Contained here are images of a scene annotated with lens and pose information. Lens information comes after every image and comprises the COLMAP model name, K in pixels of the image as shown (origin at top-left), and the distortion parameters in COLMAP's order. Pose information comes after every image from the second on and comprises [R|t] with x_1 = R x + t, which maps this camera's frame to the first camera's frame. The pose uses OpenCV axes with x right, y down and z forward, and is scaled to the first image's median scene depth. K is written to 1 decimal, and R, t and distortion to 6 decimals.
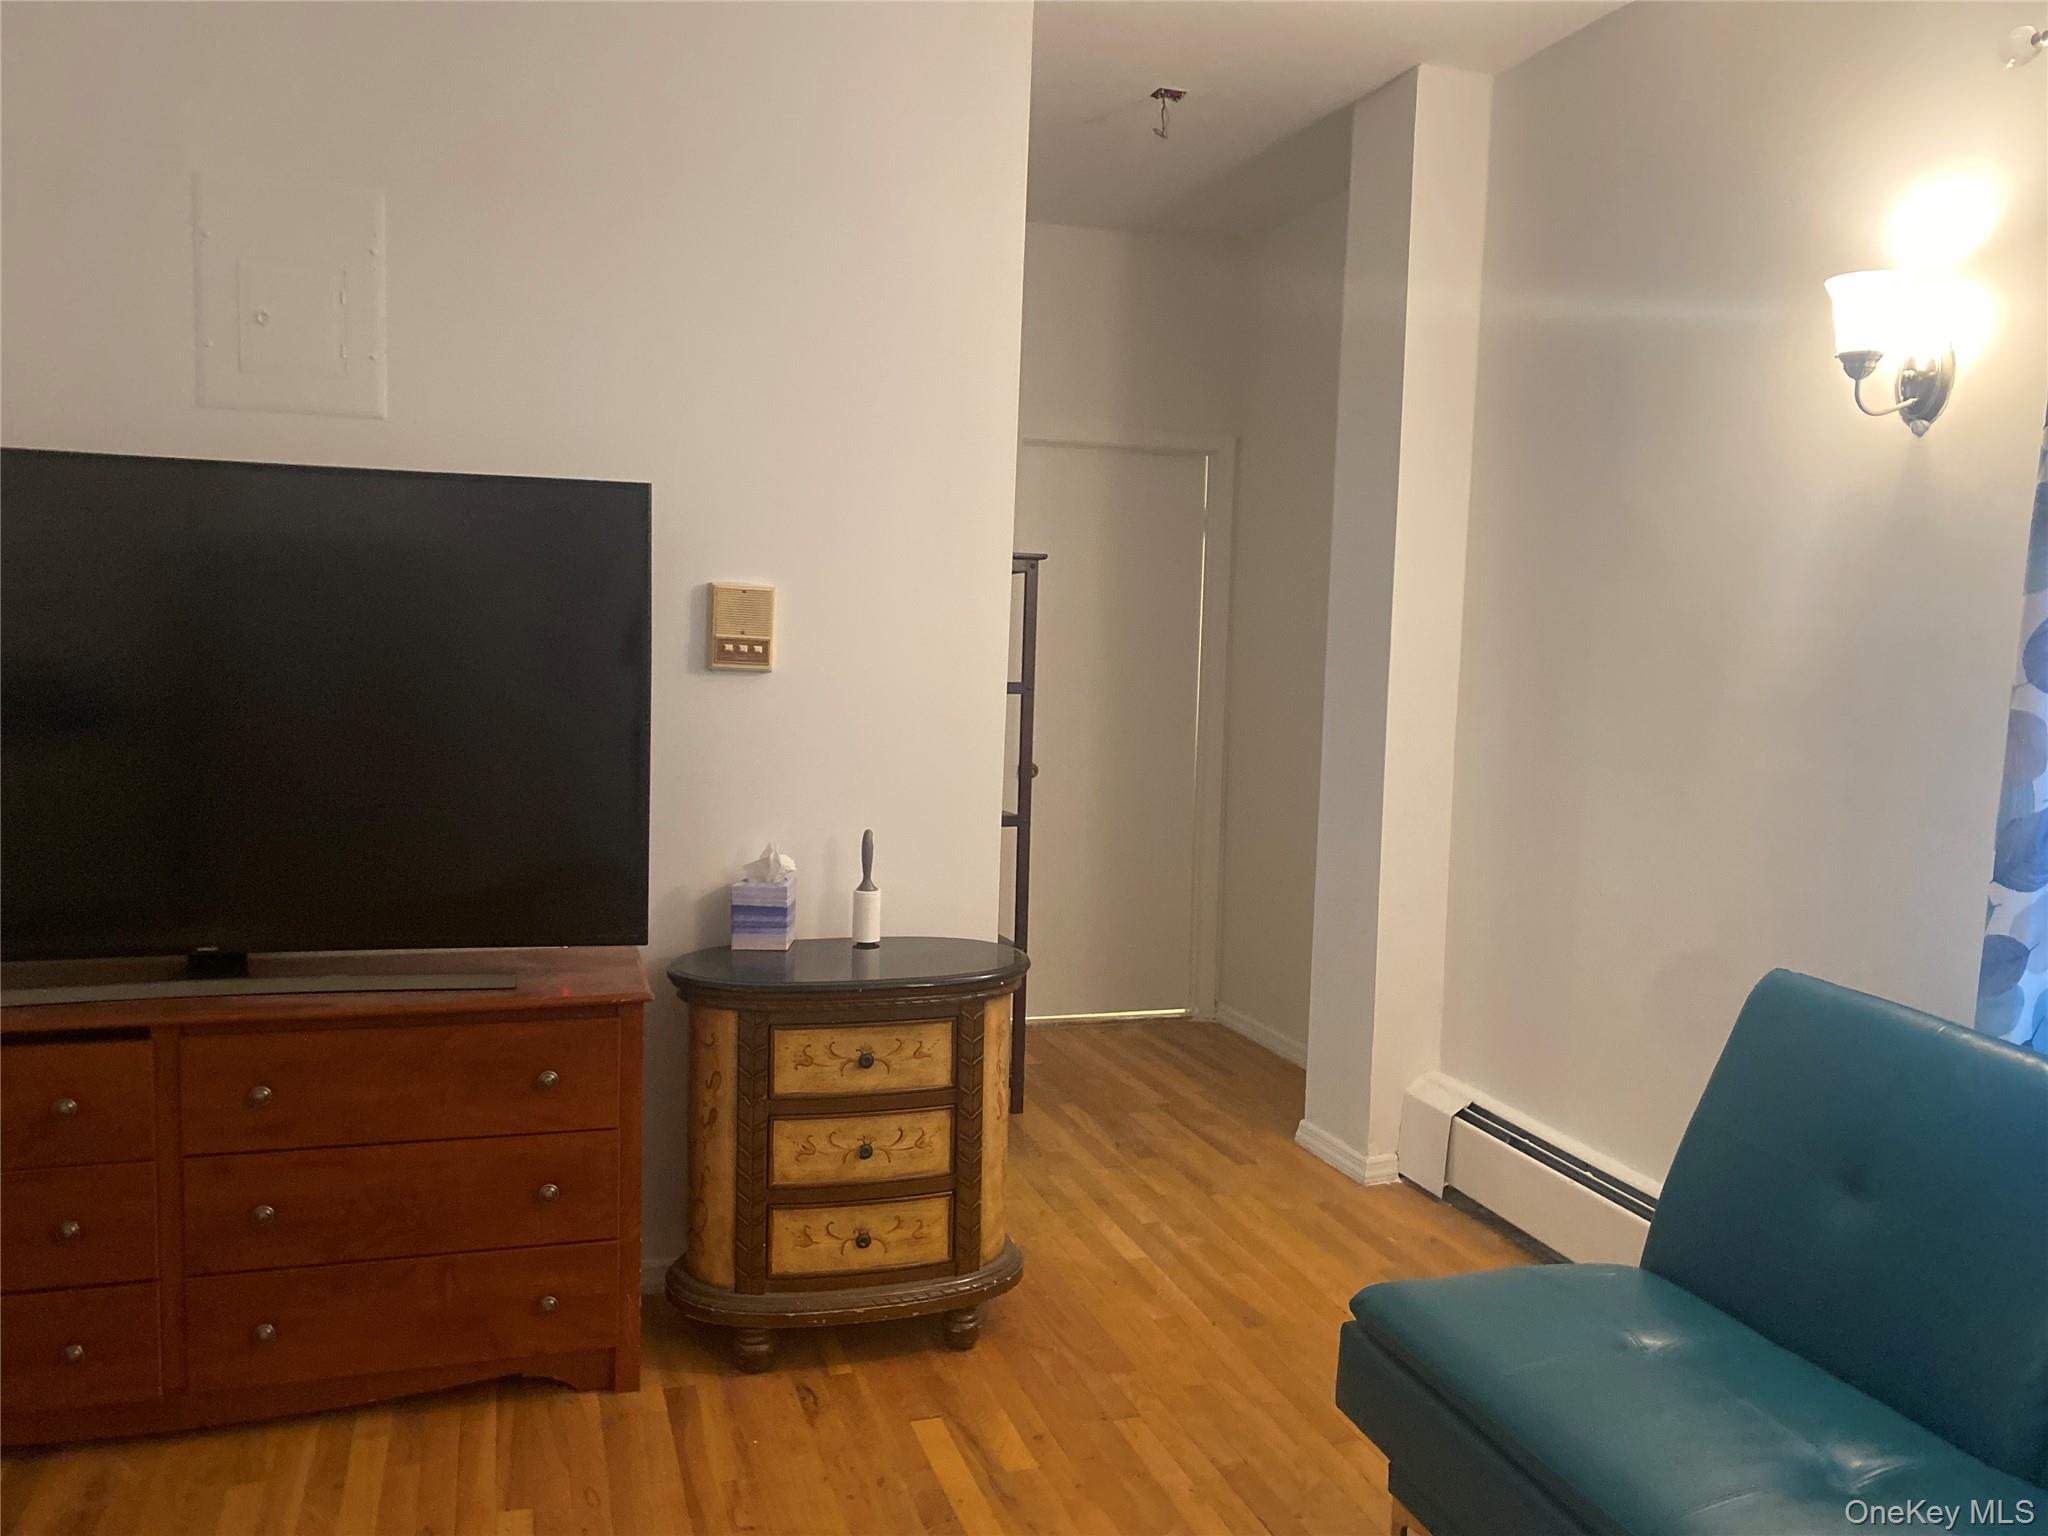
lens RADIAL K [[1571.2, 0, 1019.0], [0, 1571.2, 762.6], [0, 0, 1]] dist [0.041098, -0.044950]
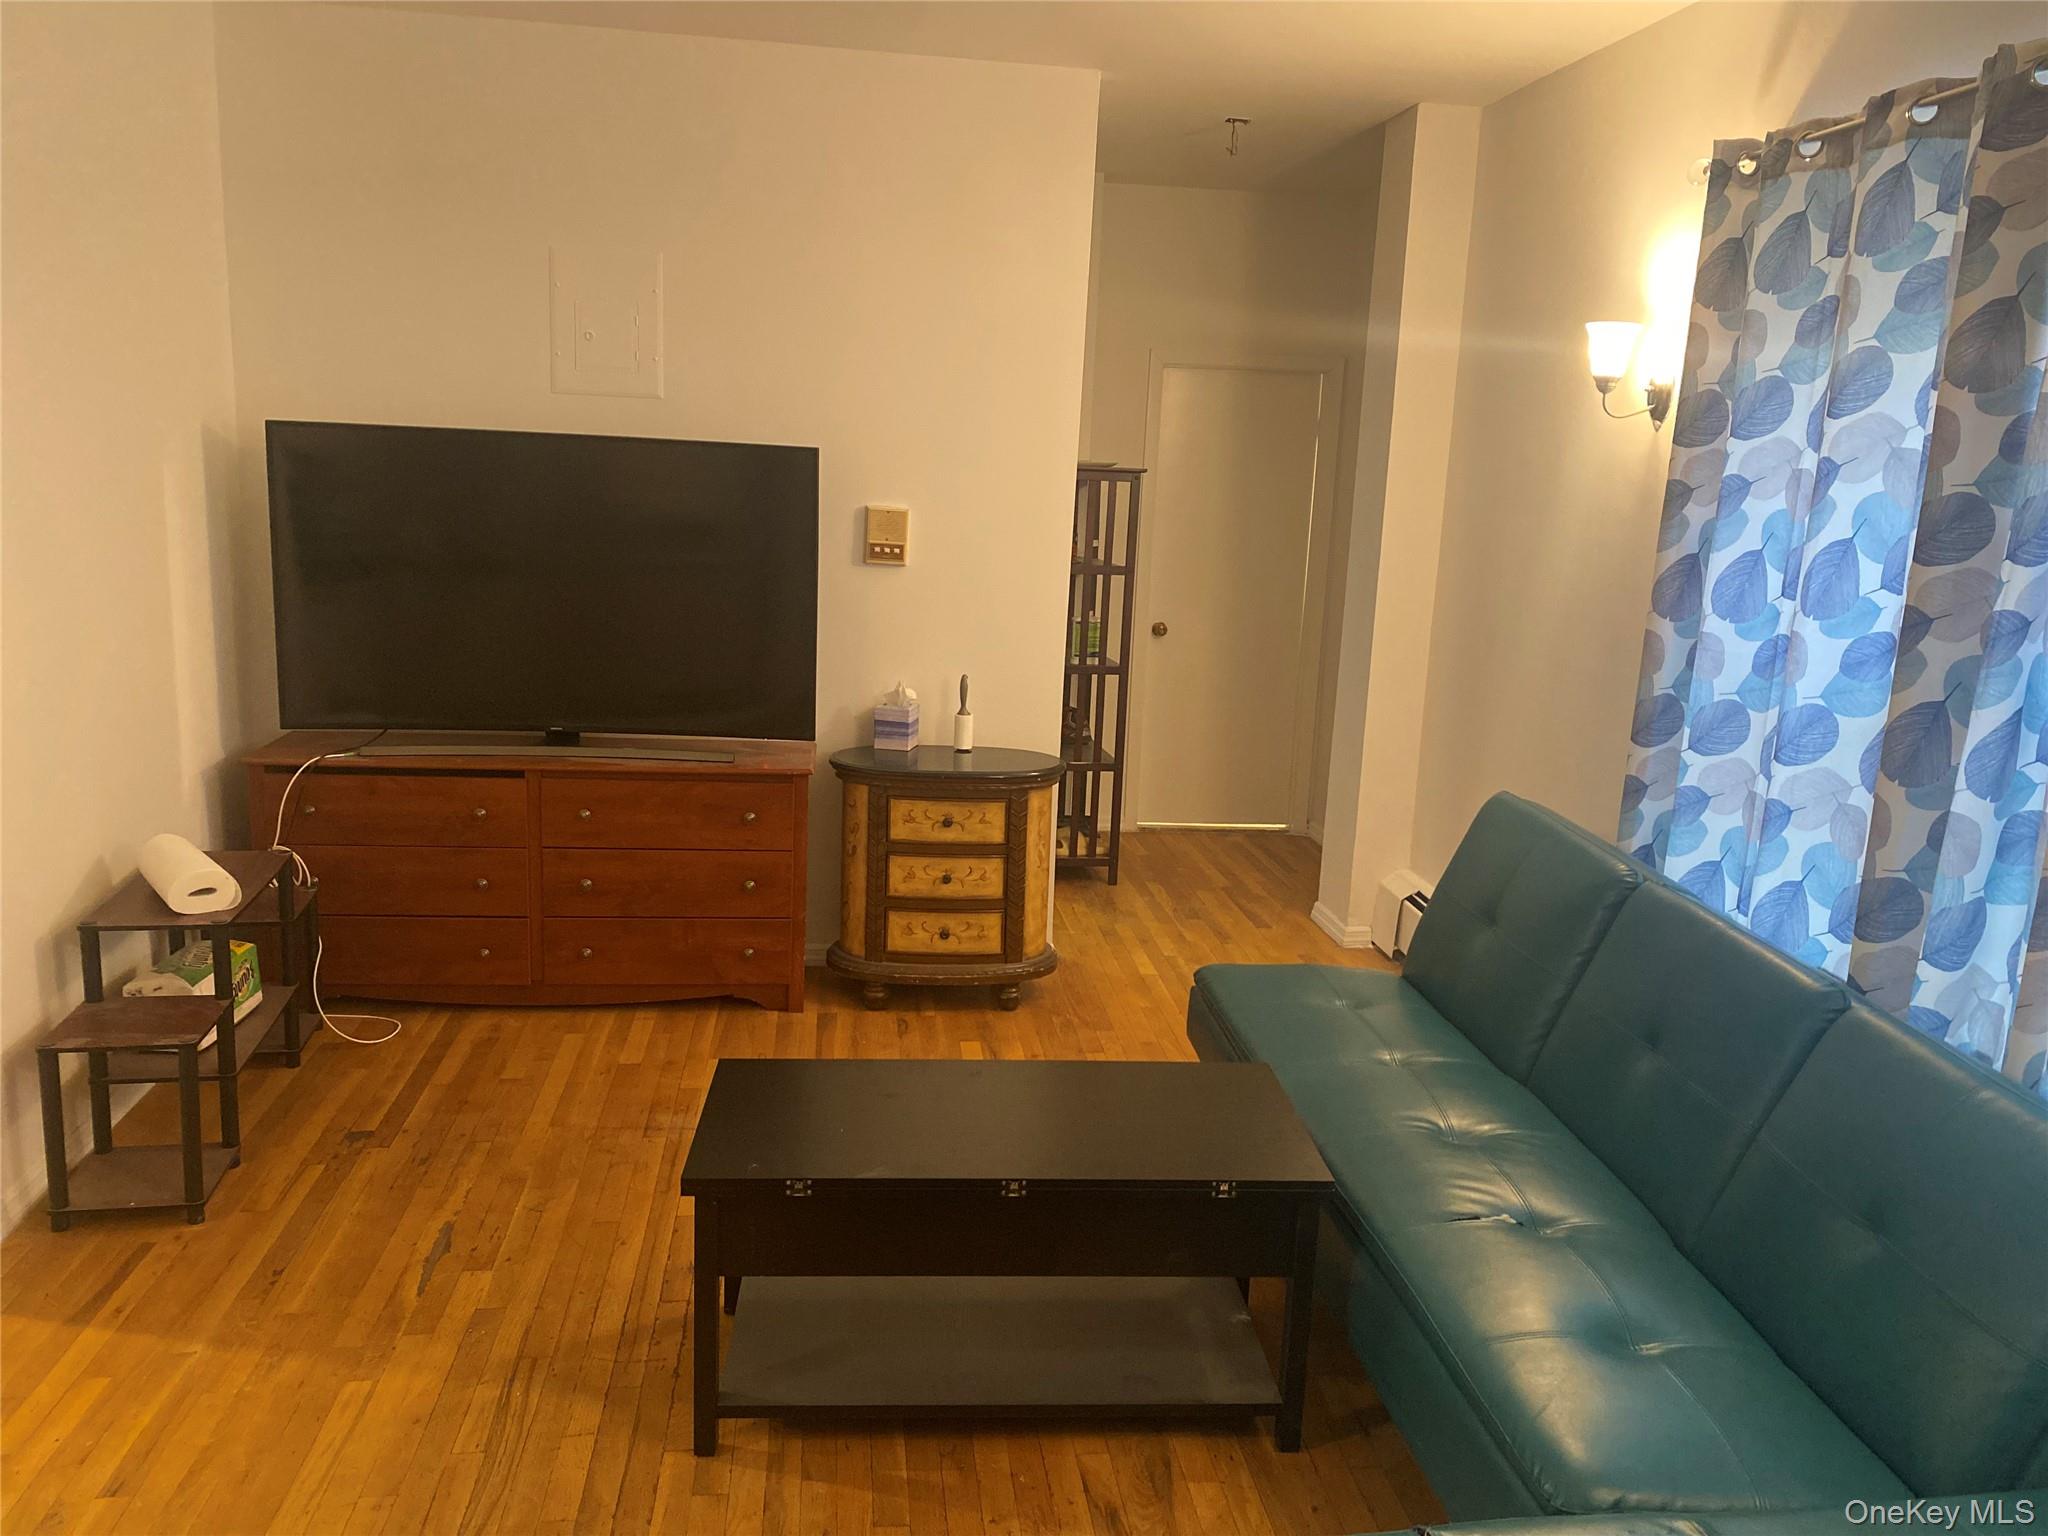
lens RADIAL K [[1571.2, 0, 1028.7], [0, 1571.2, 765.7], [0, 0, 1]] dist [0.041098, -0.044950]
pose [[0.980251, 0.053912, -0.190266, 0.271550], [-0.033193, 0.993328, 0.110446, -0.040440], [0.194951, -0.101949, 0.975500, -0.493029]]
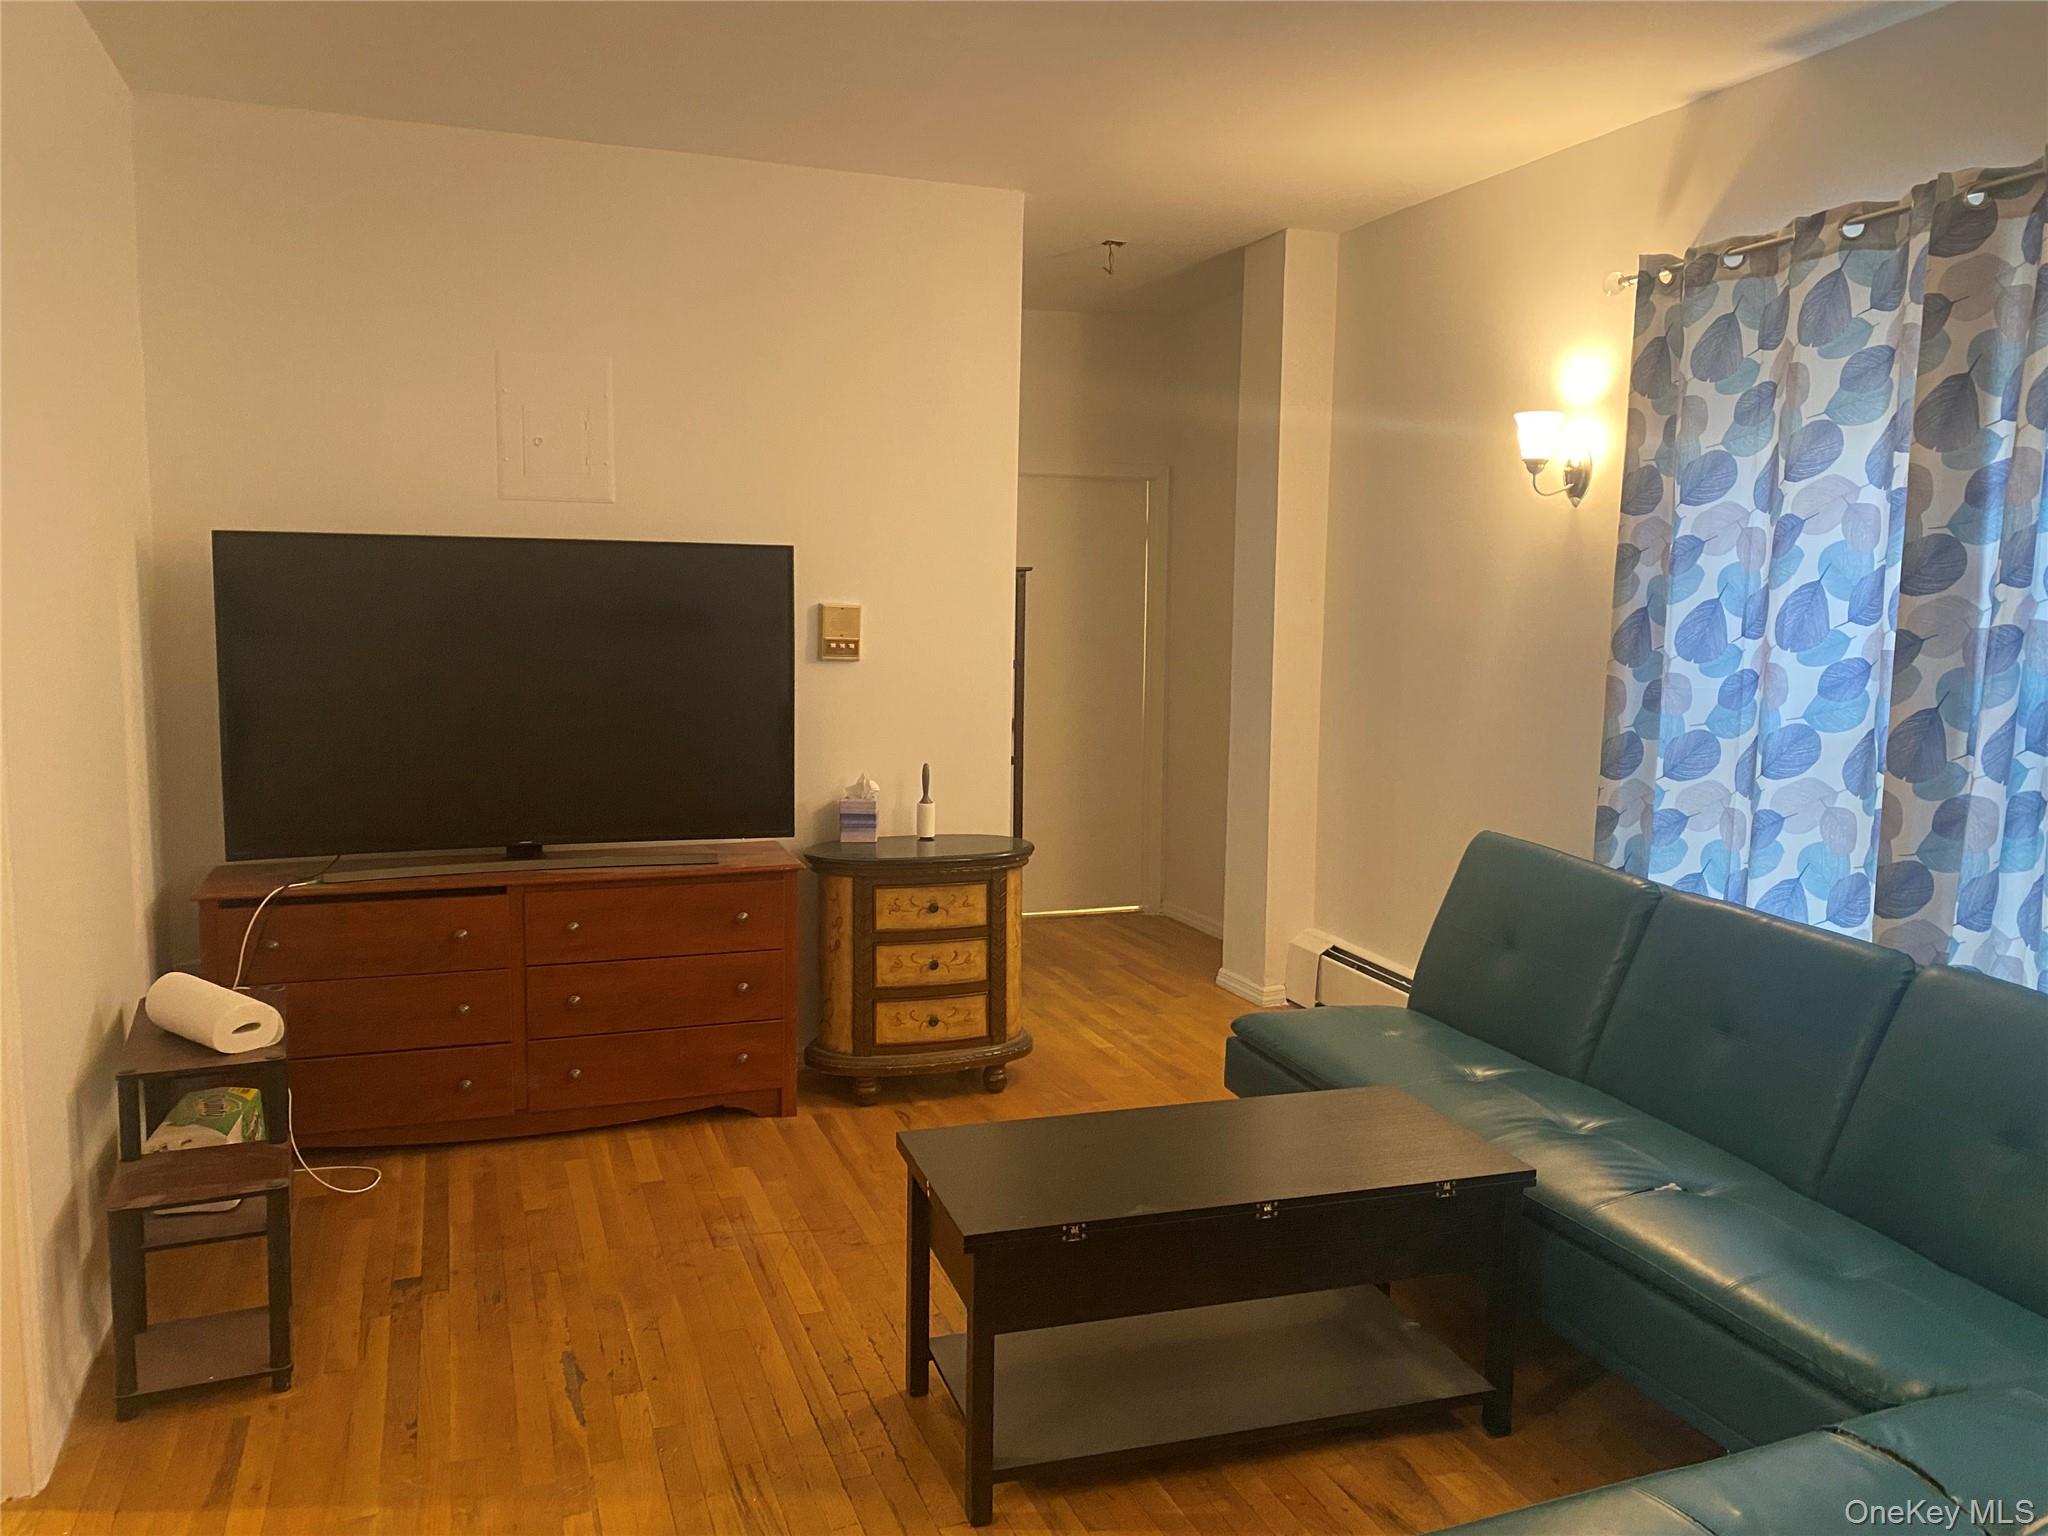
lens RADIAL K [[1571.2, 0, 1021.5], [0, 1571.2, 767.4], [0, 0, 1]] dist [0.041098, -0.044950]
pose [[0.999378, -0.019287, 0.029519, -0.052215], [0.018411, 0.999390, 0.029667, 0.003582], [-0.030074, -0.029105, 0.999124, -0.565486]]
